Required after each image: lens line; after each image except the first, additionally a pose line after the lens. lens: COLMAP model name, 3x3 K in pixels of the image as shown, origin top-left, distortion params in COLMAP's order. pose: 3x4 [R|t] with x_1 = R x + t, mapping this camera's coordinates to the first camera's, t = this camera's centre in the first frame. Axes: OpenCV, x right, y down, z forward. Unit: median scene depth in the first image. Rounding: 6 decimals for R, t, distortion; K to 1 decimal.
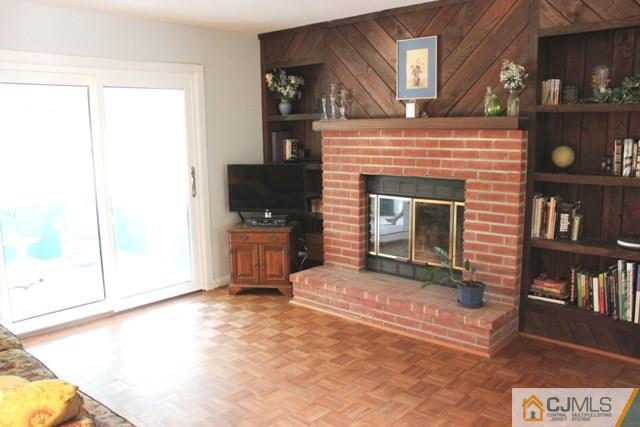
lens RADIAL K [[536.1, 0, 321.6], [0, 536.1, 214.6], [0, 0, 1]] dist [-0.168920, 0.158675]
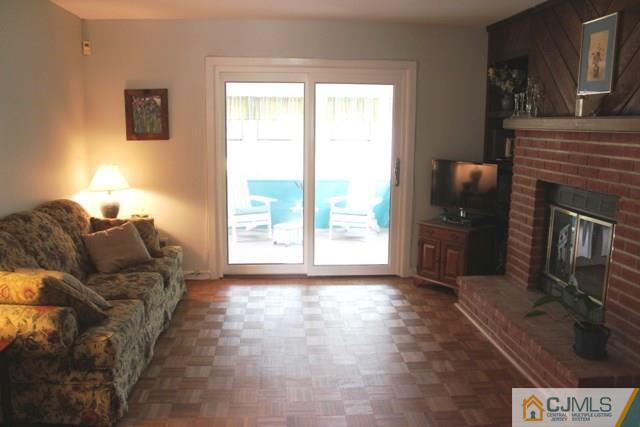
lens RADIAL K [[536.1, 0, 321.6], [0, 536.1, 214.6], [0, 0, 1]] dist [-0.168920, 0.158675]
pose [[0.725690, 0.138166, -0.674006, 0.391546], [-0.131213, 0.989441, 0.061552, -0.024806], [0.675394, 0.043771, 0.736157, 0.124854]]
